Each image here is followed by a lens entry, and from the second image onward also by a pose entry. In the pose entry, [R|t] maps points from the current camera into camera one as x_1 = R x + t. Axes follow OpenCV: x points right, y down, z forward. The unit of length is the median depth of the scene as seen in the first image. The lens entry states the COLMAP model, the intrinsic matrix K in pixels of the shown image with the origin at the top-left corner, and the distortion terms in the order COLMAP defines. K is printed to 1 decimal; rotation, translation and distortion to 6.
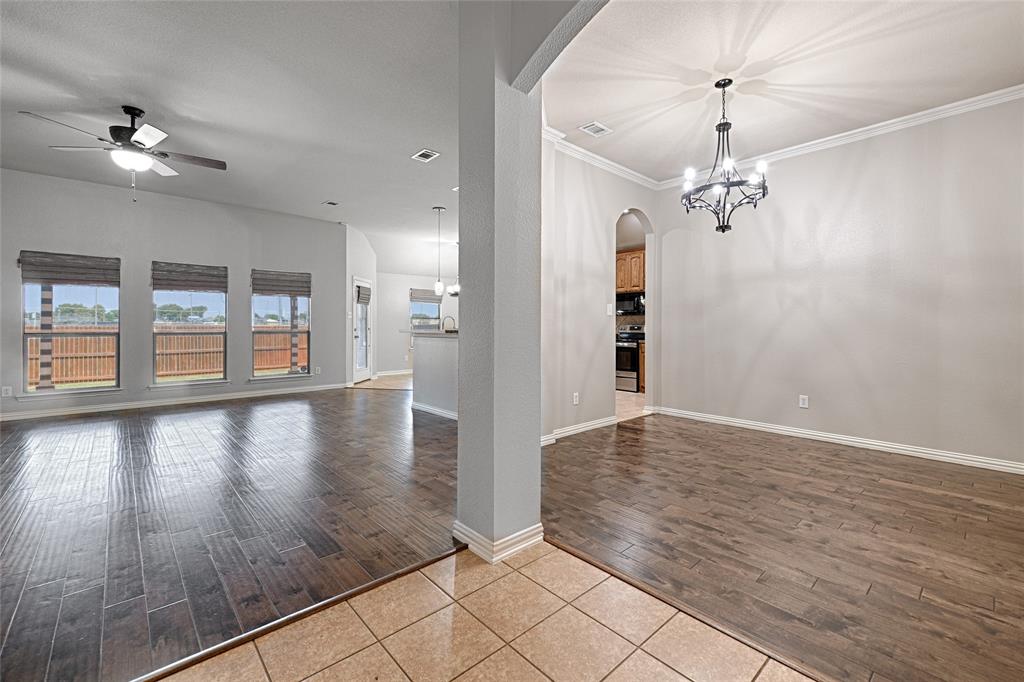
lens RADIAL K [[419.4, 0, 510.9], [0, 419.4, 323.5], [0, 0, 1]] dist [0.004735, 0.000016]
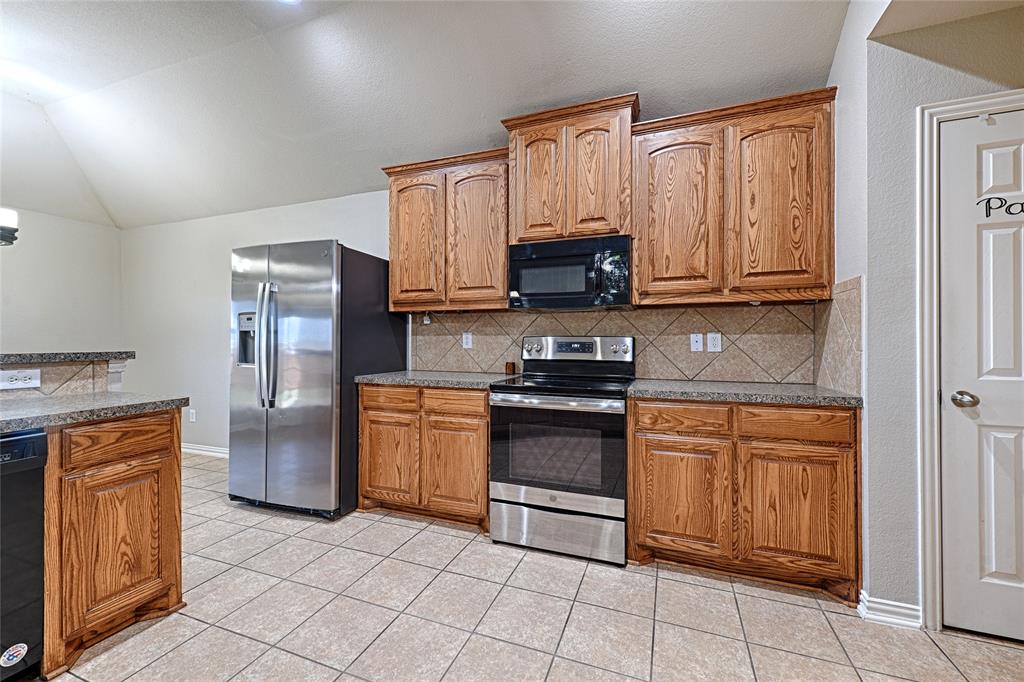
lens RADIAL K [[419.4, 0, 512.7], [0, 419.4, 338.1], [0, 0, 1]] dist [0.004735, 0.000016]
pose [[0.885974, -0.000031, 0.463735, 0.220198], [-0.000196, 1.000000, 0.000441, 0.010093], [-0.463735, -0.000481, 0.885974, 1.799840]]
